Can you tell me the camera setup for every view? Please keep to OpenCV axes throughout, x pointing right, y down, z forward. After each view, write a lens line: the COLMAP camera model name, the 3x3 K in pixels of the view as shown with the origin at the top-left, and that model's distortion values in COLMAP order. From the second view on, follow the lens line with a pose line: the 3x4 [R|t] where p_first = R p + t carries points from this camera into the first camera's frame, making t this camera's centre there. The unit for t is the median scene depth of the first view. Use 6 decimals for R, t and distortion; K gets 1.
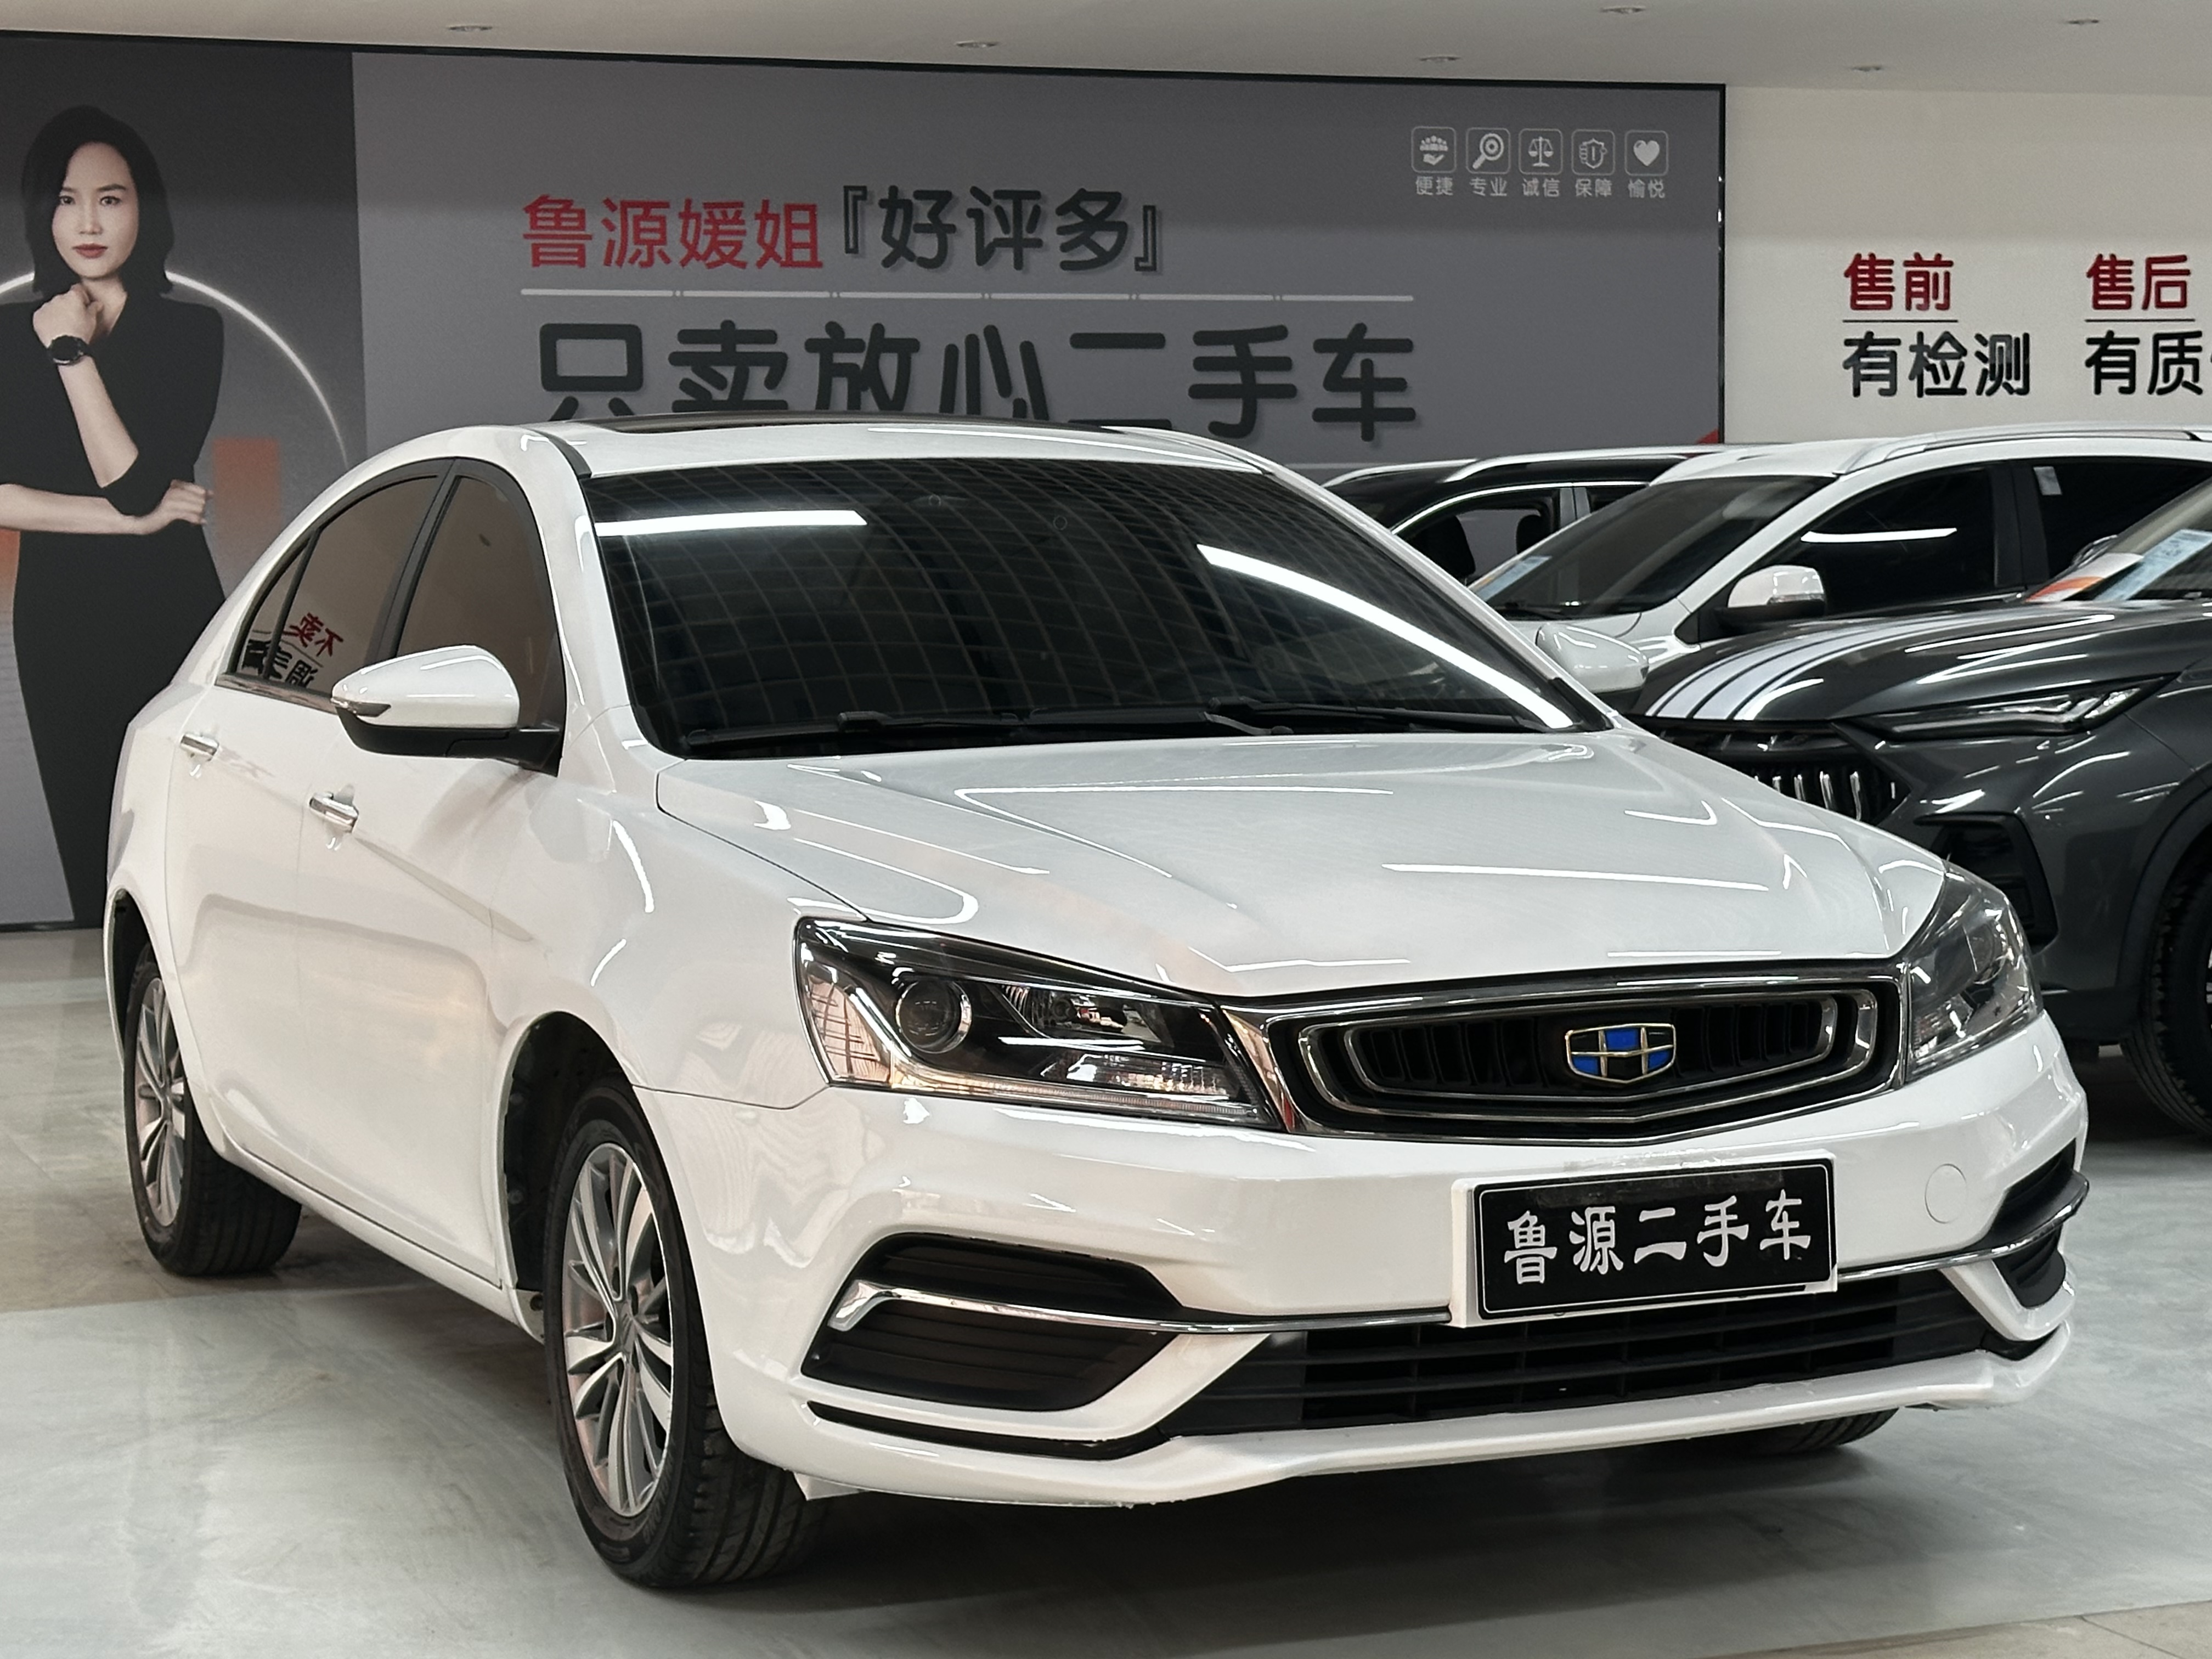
lens RADIAL K [[4156.6, 0, 1106.1], [0, 4156.6, 781.9], [0, 0, 1]] dist [0.159999, -0.038511]
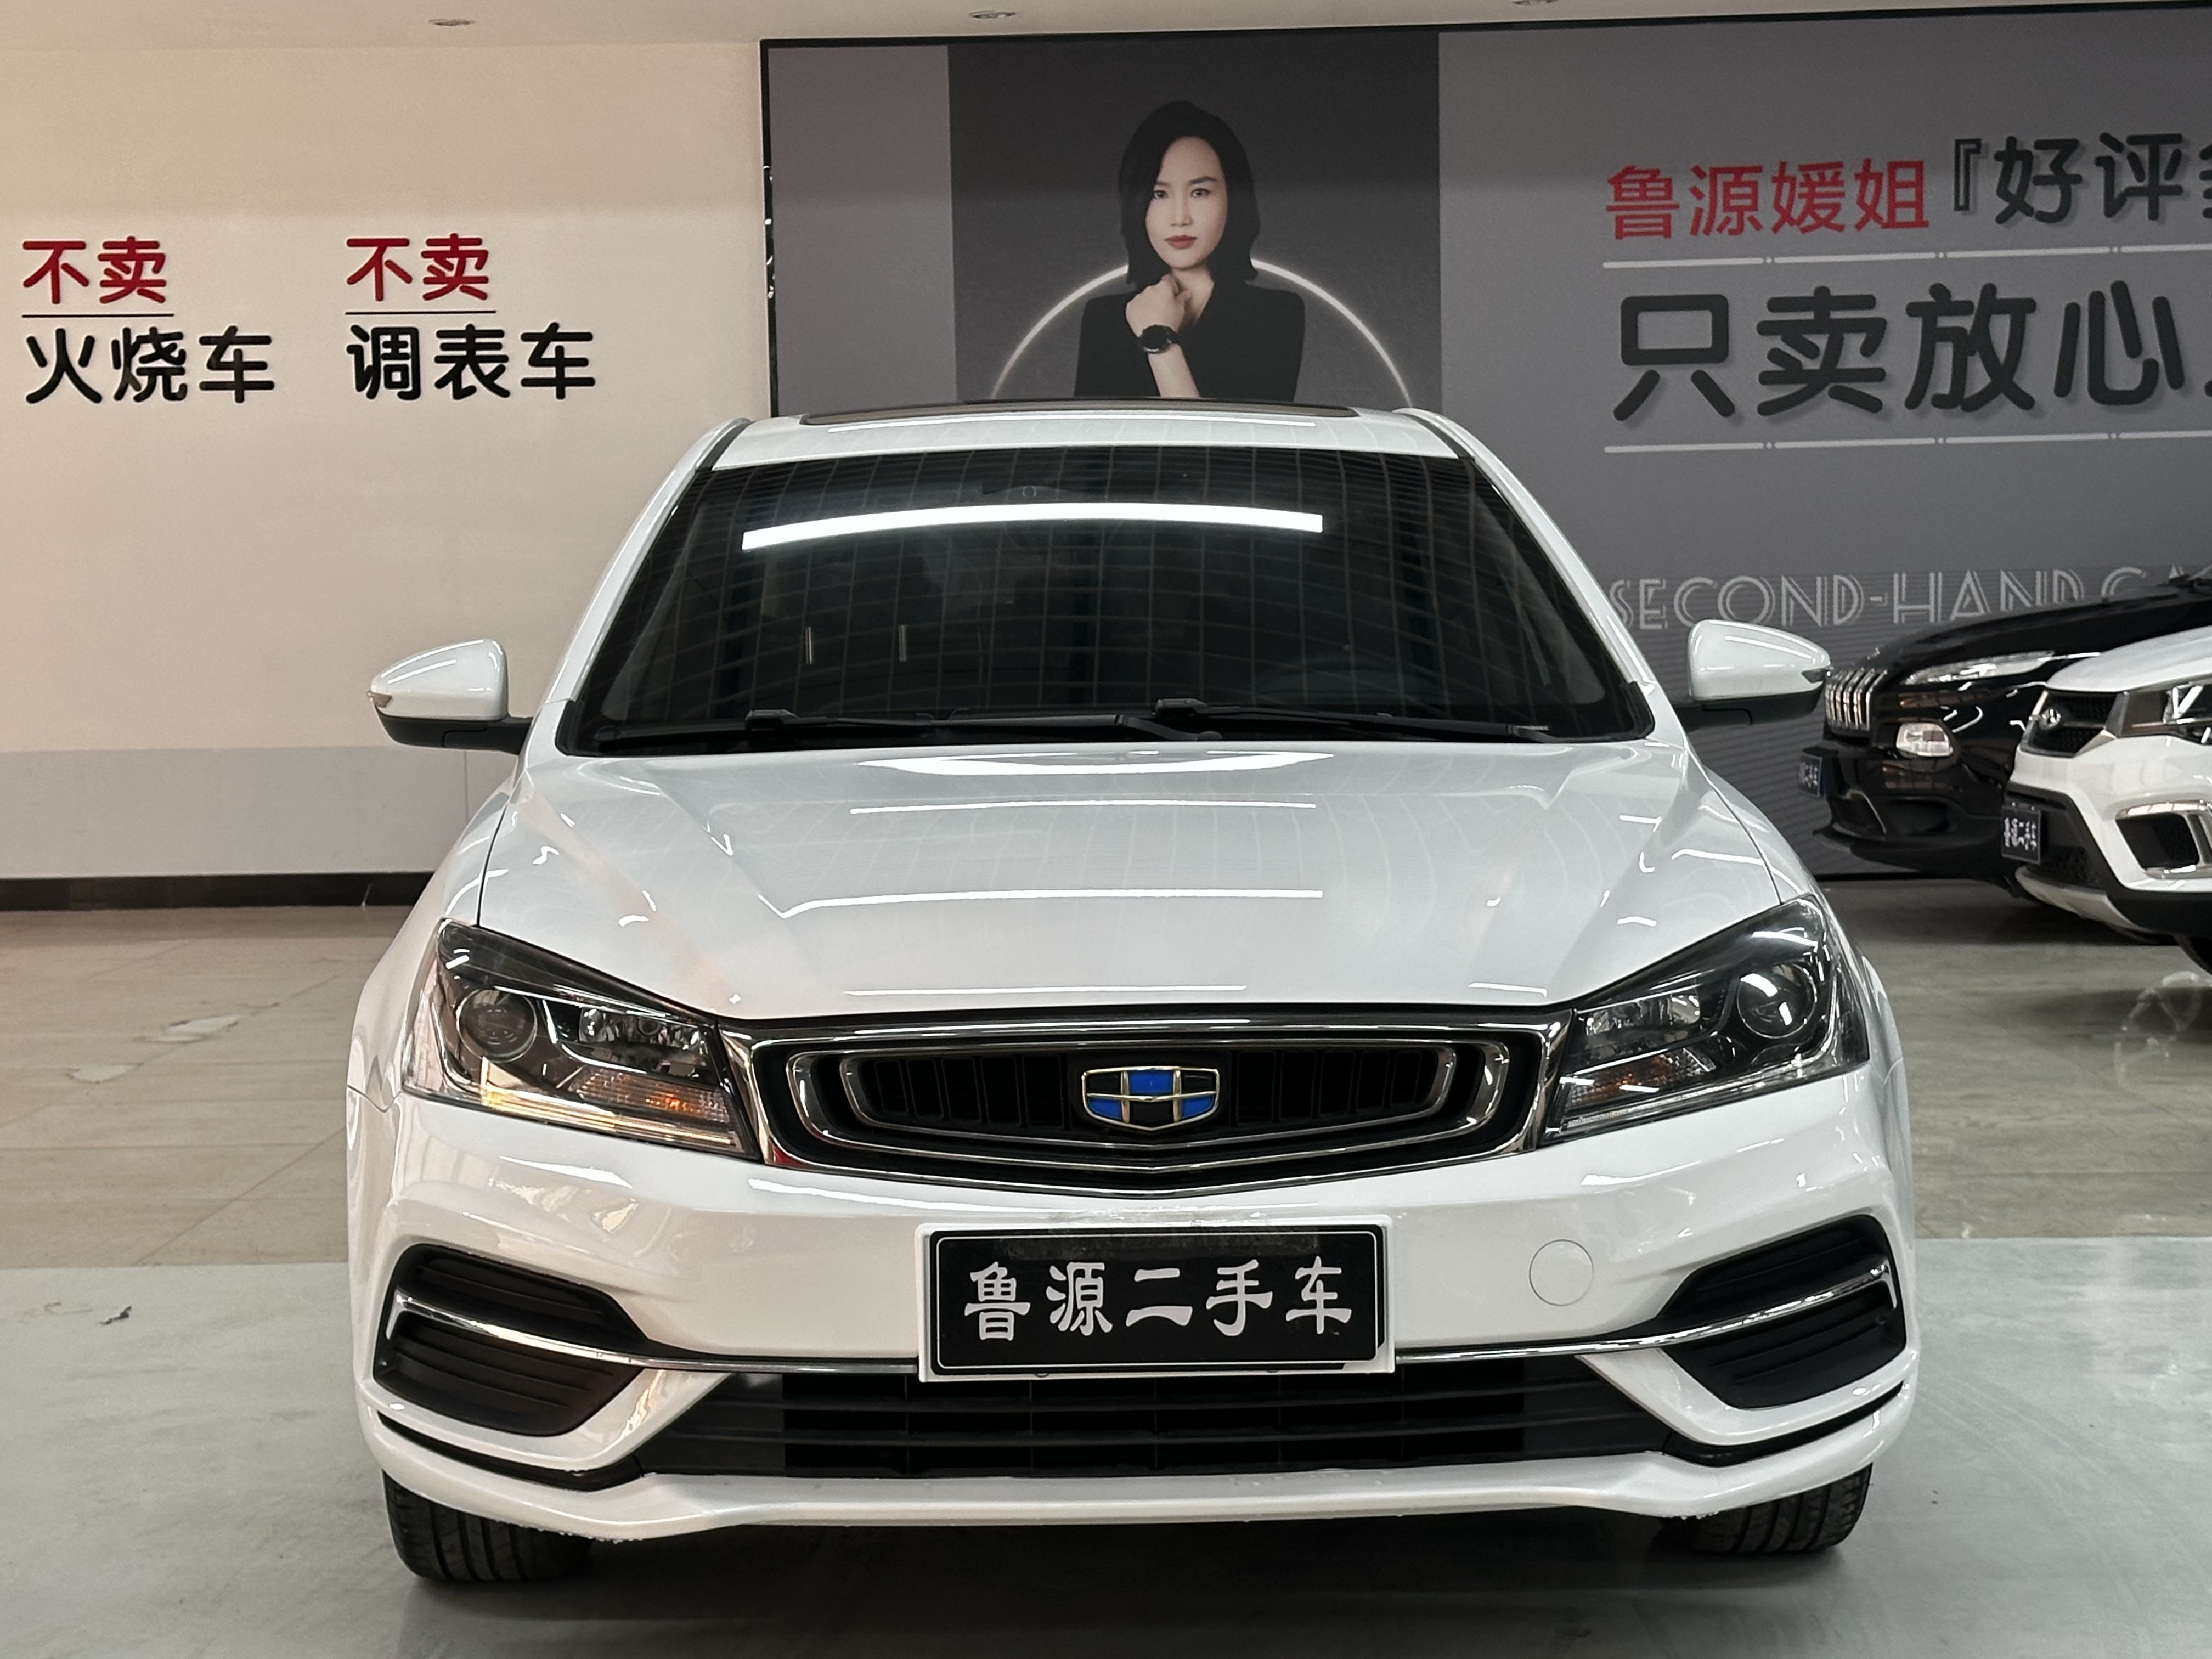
lens RADIAL K [[4145.8, 0, 1106.0], [0, 4145.8, 829.5], [0, 0, 1]] dist [0.153674, -0.123585]
pose [[0.917125, 0.025415, -0.397788, 0.153312], [-0.017722, 0.999578, 0.023003, -0.004779], [0.398205, -0.014047, 0.917189, 0.050682]]
